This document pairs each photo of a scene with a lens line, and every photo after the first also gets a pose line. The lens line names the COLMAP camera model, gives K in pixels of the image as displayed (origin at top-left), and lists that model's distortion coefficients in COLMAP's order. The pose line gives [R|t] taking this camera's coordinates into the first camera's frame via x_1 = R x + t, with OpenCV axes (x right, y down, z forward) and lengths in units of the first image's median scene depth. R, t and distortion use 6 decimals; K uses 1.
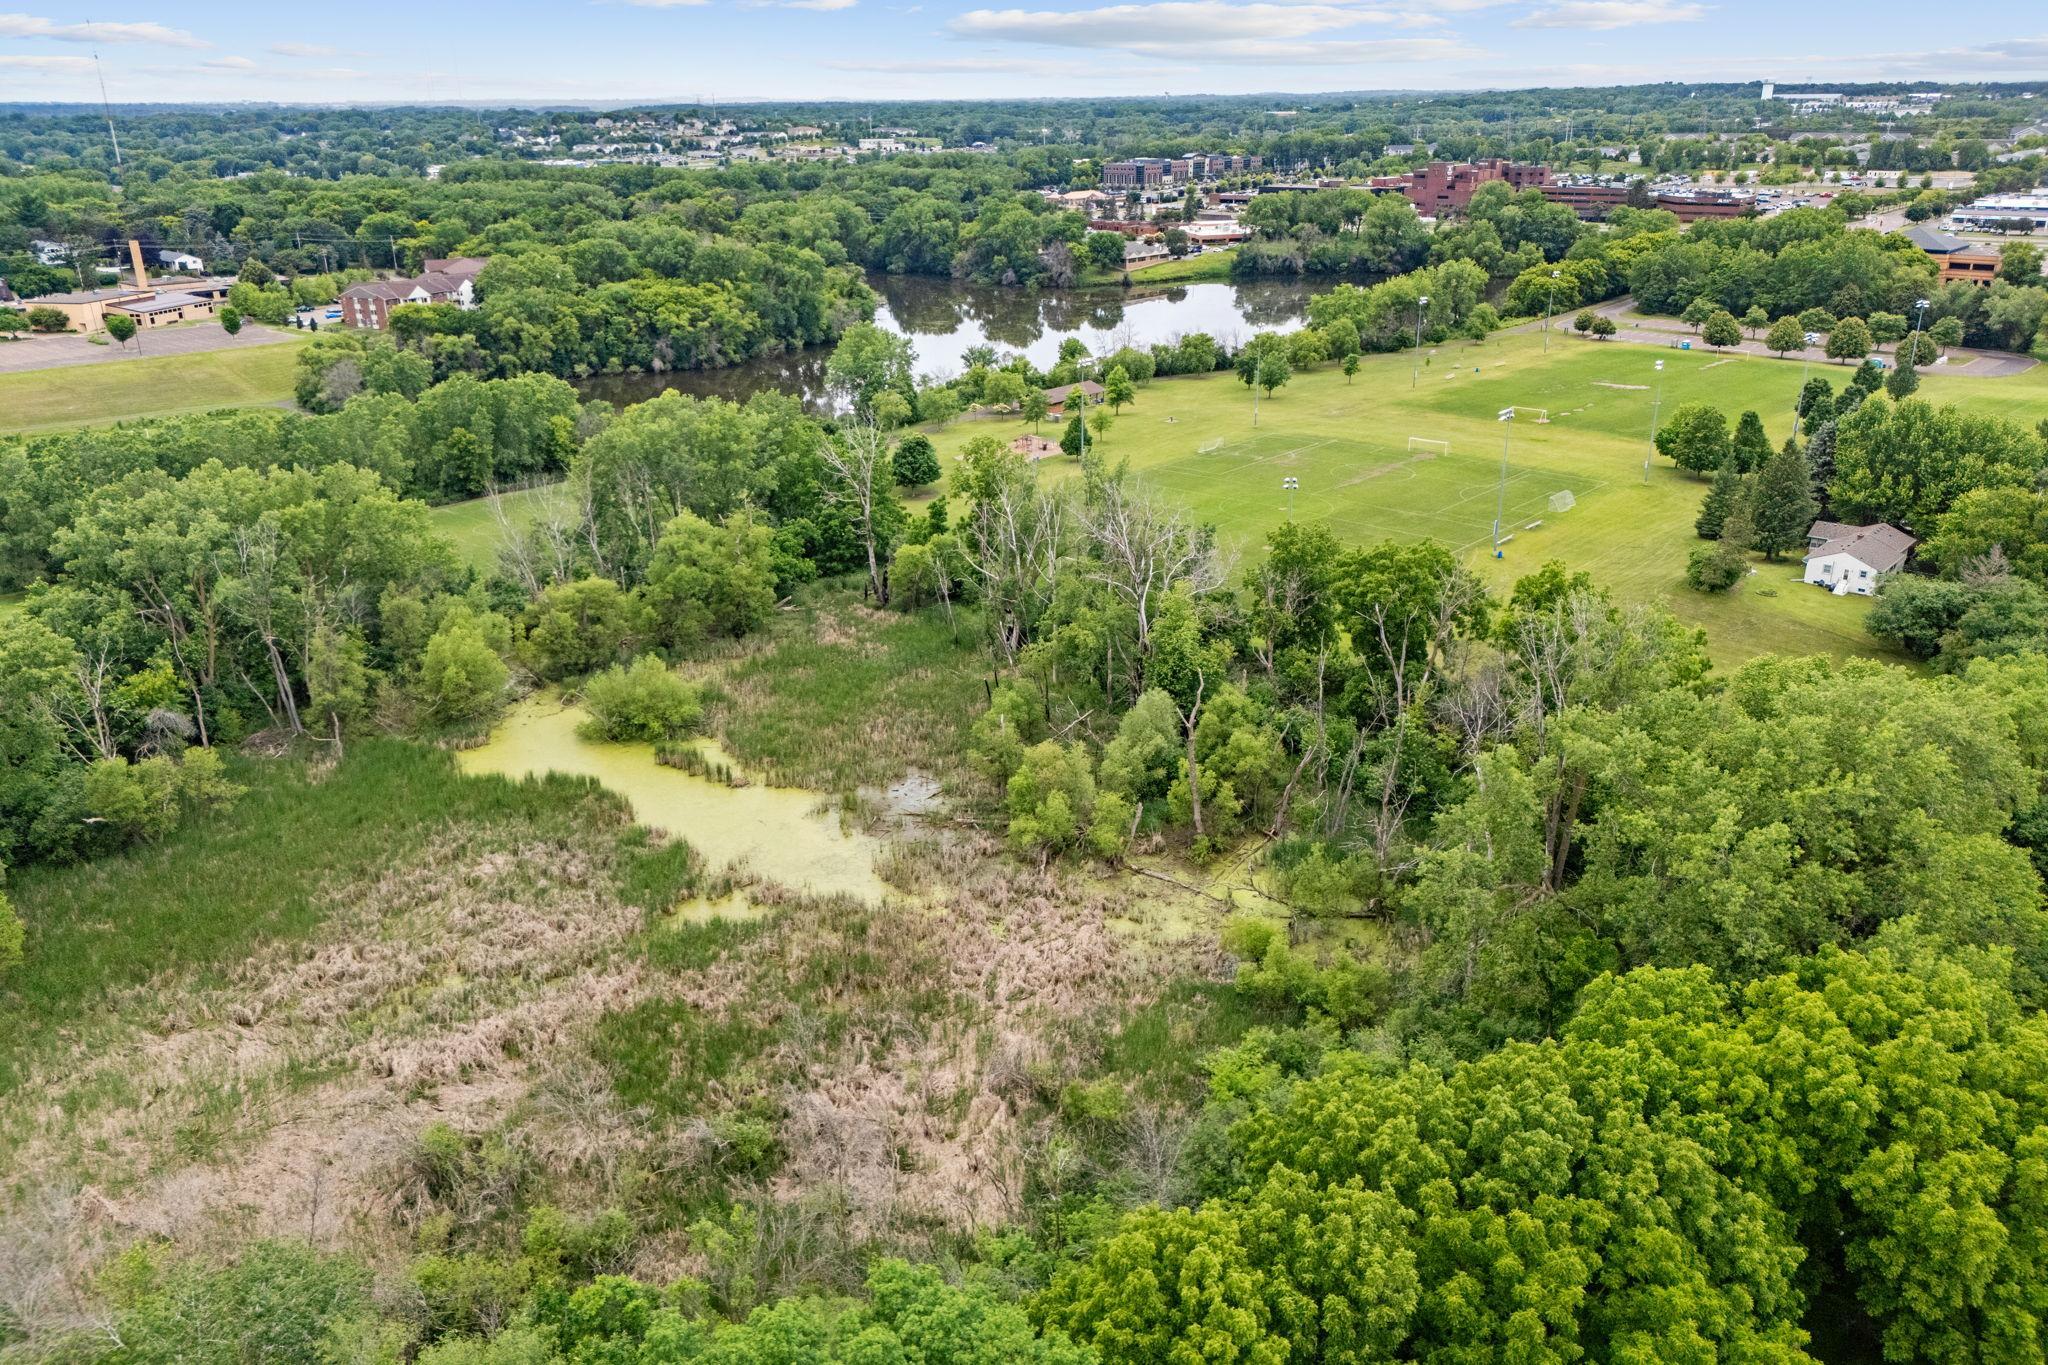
lens RADIAL K [[1498.9, 0, 1029.5], [0, 1498.9, 684.9], [0, 0, 1]] dist [0.070278, -0.069945]
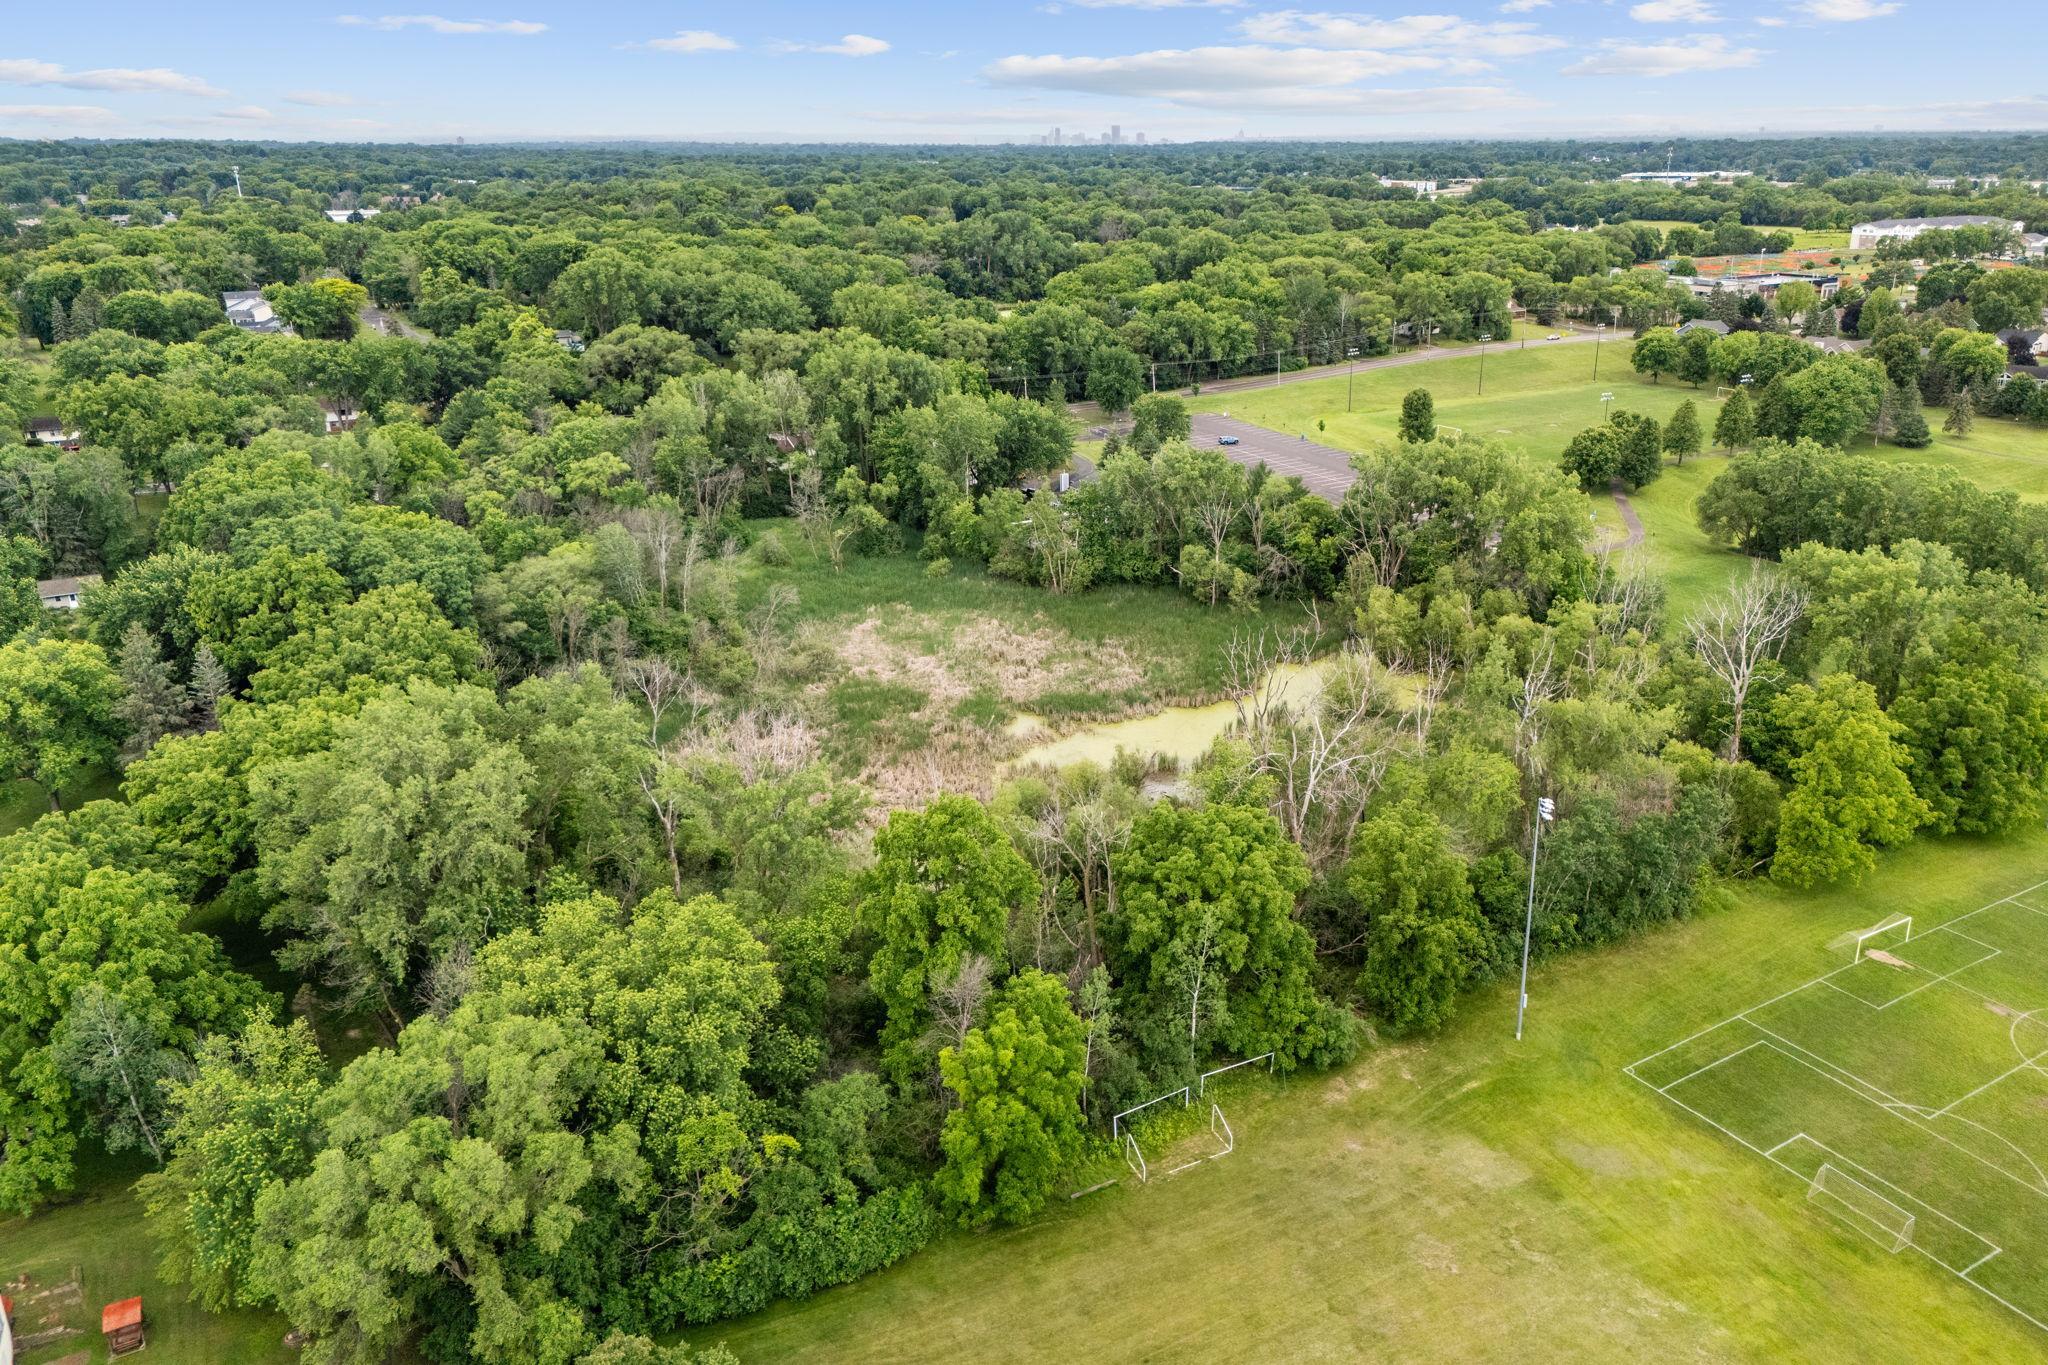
lens RADIAL K [[1498.9, 0, 1089.6], [0, 1498.9, 663.4], [0, 0, 1]] dist [0.070278, -0.069945]
pose [[-0.271288, 0.335528, -0.902122, 0.654759], [-0.347005, 0.840144, 0.416828, -0.323186], [0.897770, 0.426121, -0.111492, 0.700261]]
